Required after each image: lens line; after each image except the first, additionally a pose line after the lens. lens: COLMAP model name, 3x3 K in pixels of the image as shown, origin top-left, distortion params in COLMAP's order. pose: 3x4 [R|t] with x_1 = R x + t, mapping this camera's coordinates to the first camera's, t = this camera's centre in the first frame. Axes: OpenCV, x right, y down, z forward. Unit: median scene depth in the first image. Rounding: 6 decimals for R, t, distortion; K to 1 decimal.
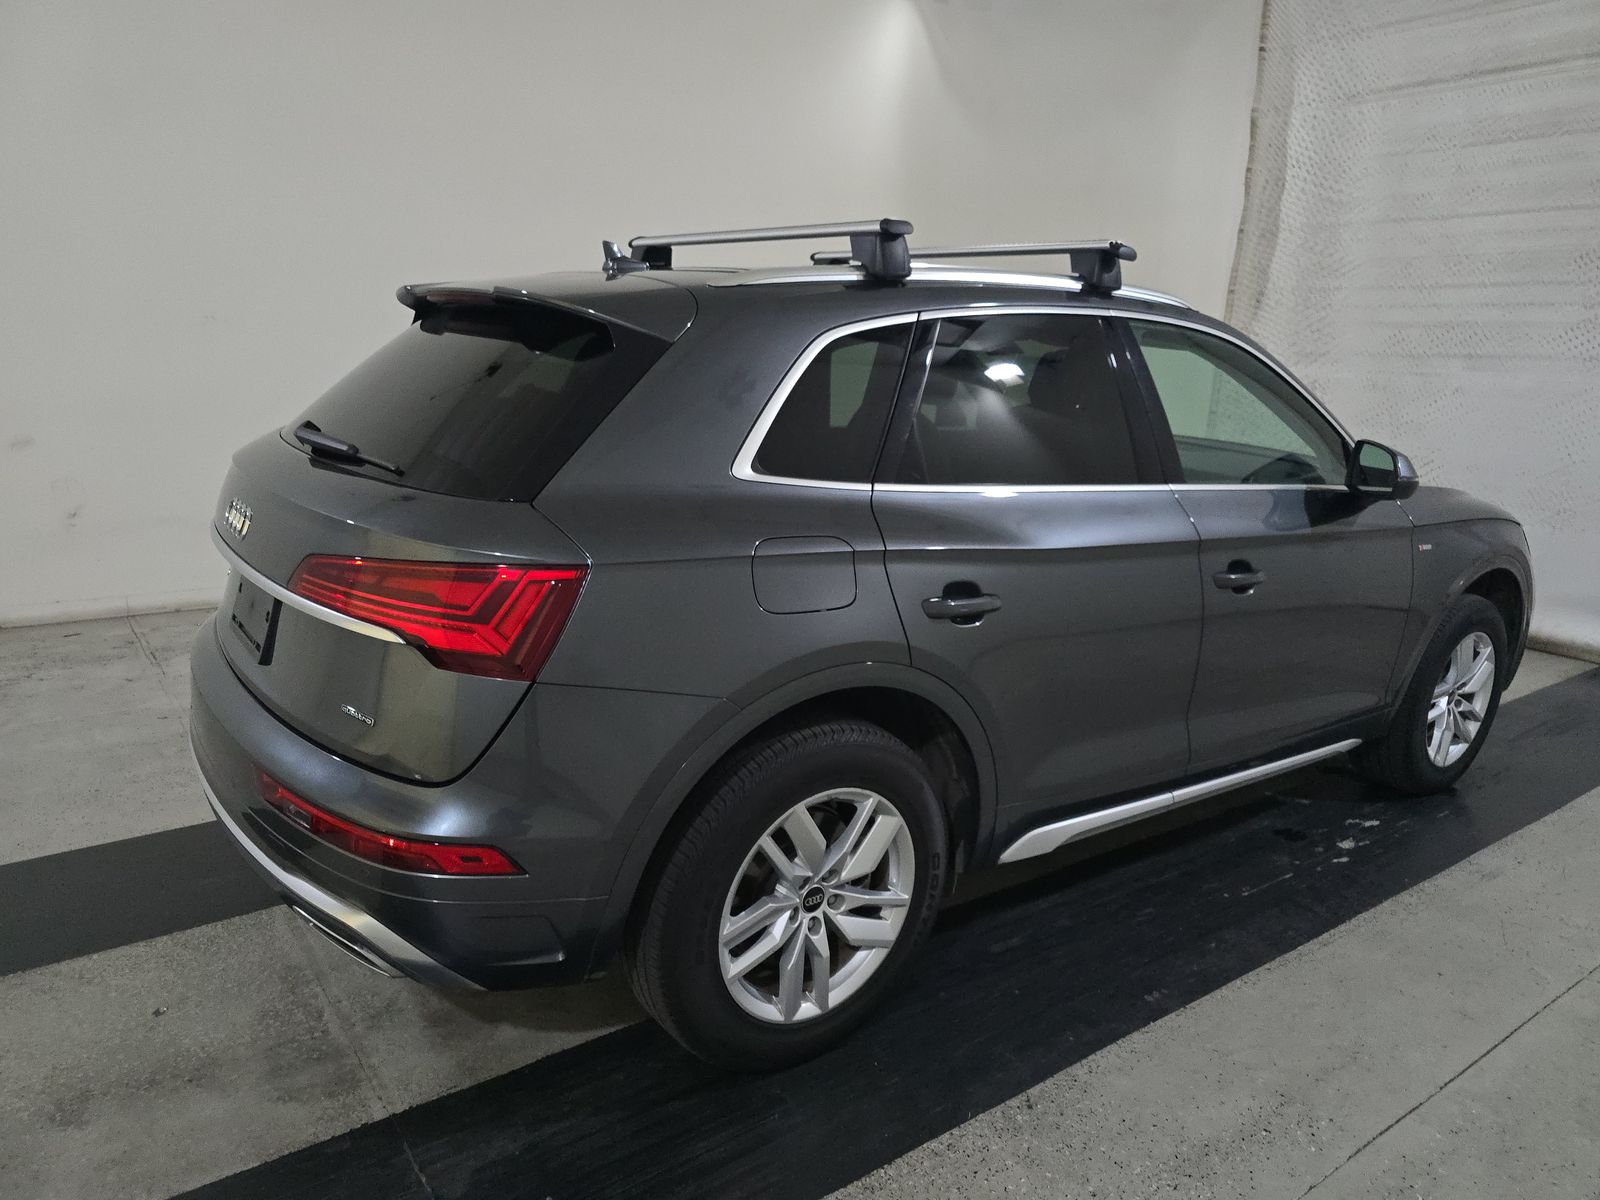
lens RADIAL K [[1056.7, 0, 800.0], [0, 1056.7, 600.0], [0, 0, 1]] dist [0.031887, -0.032331]
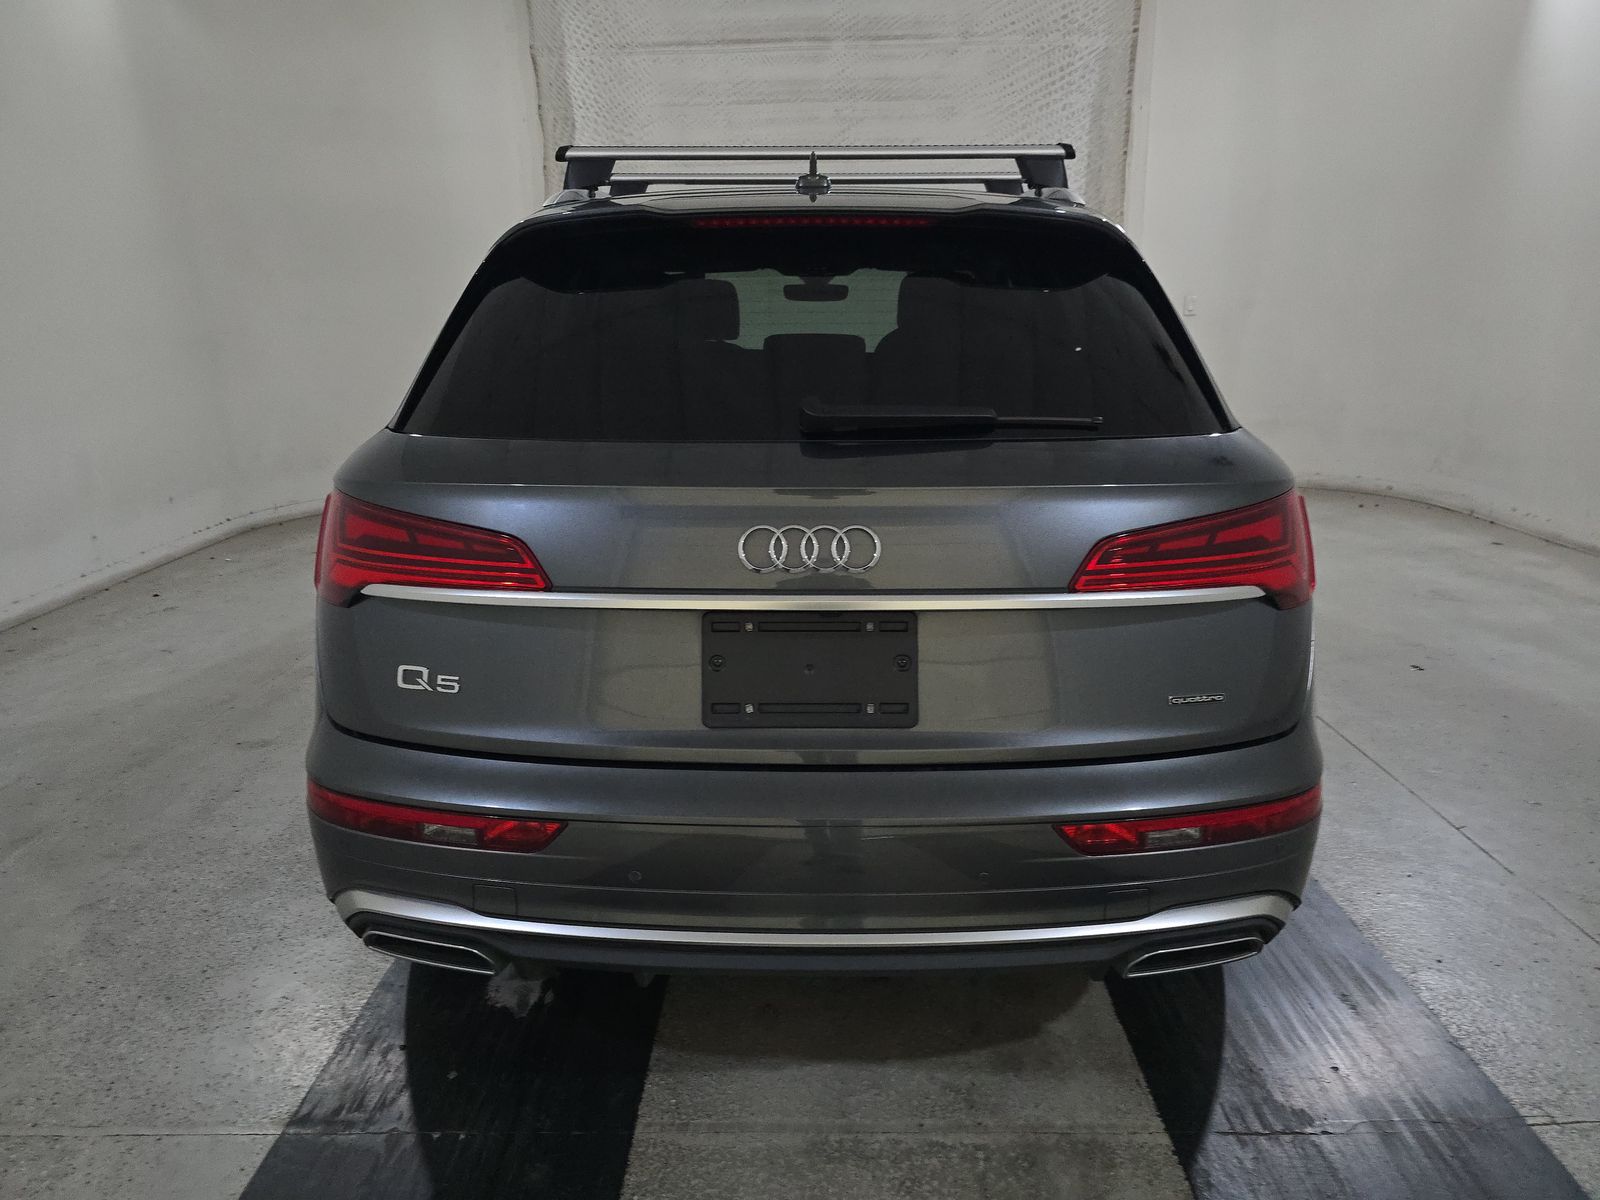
lens RADIAL K [[1056.7, 0, 800.0], [0, 1056.7, 600.0], [0, 0, 1]] dist [0.031887, -0.032331]
pose [[0.615911, -0.258890, 0.744063, -0.386853], [0.220704, 0.963346, 0.152496, -0.054428], [-0.756269, 0.070294, 0.650473, 0.209926]]
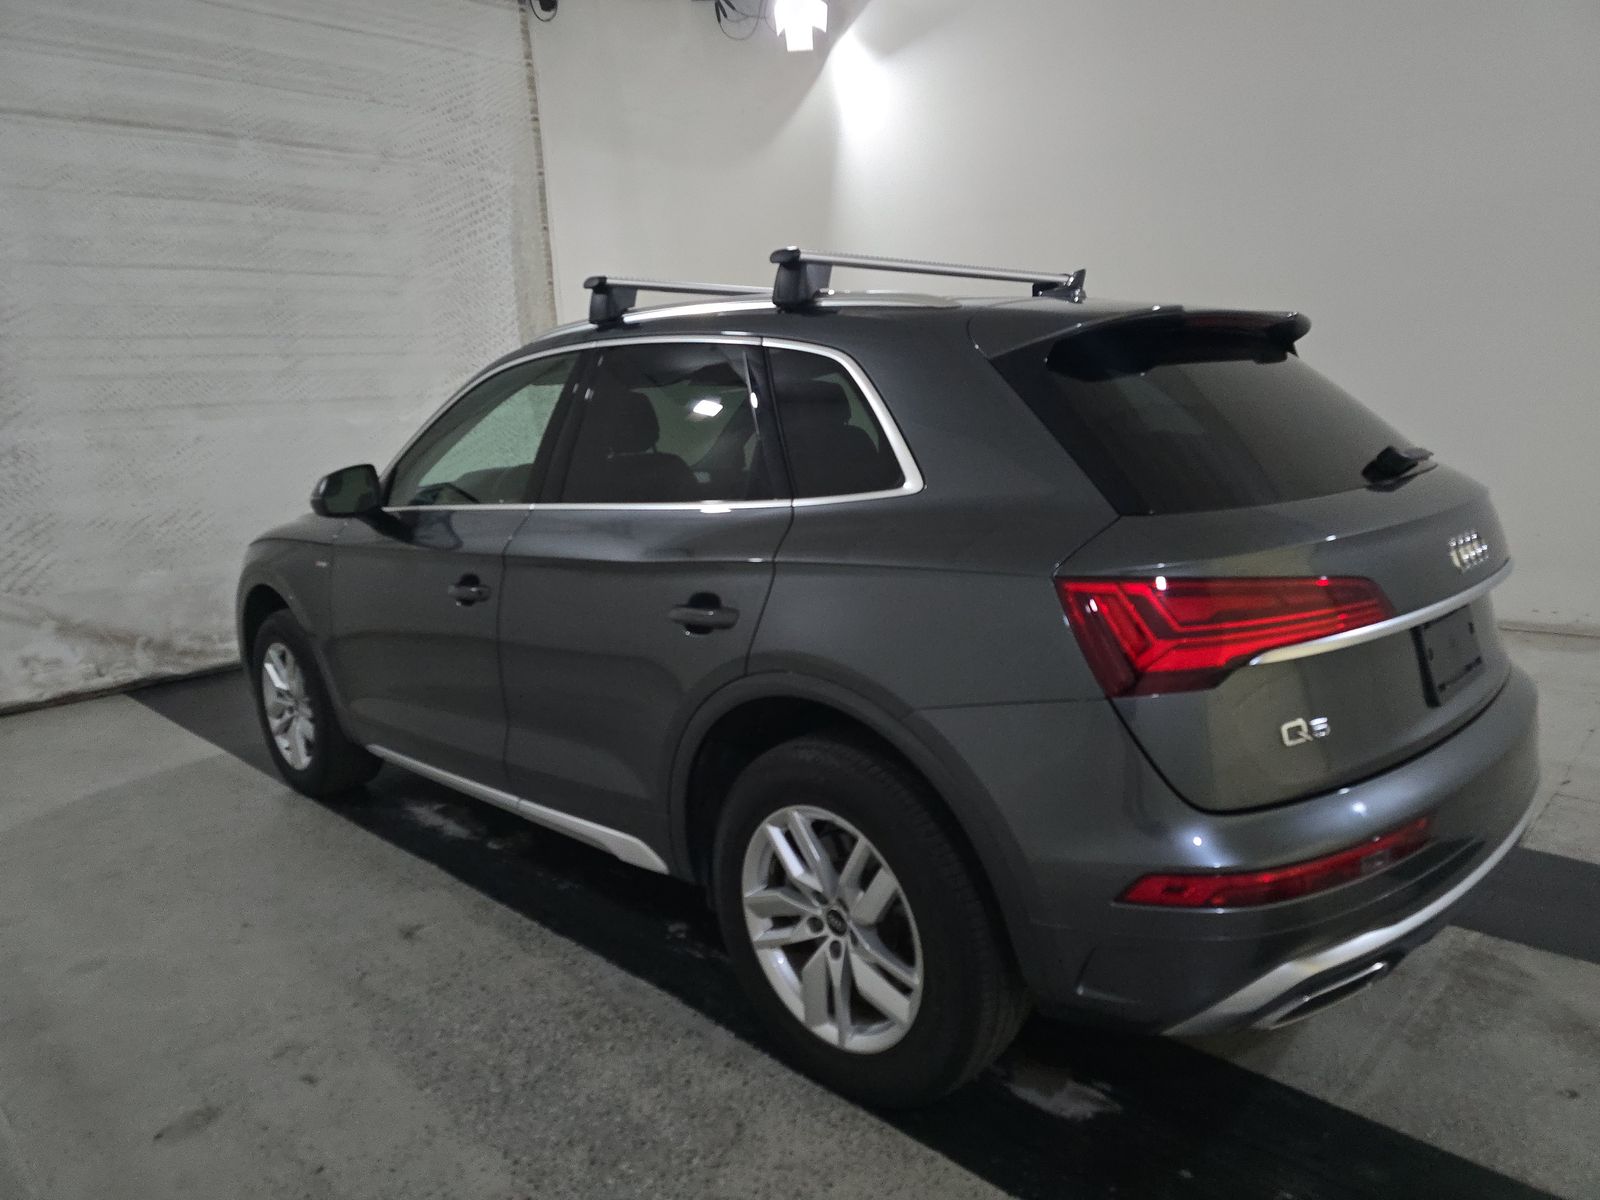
lens RADIAL K [[1025.6, 0, 795.6], [0, 1025.6, 640.7], [0, 0, 1]] dist [-0.005249, -0.005696]
pose [[-0.124916, -0.253027, 0.959361, -0.481485], [0.271994, 0.921158, 0.278367, -0.146660], [-0.954157, 0.295713, -0.046245, 0.599178]]
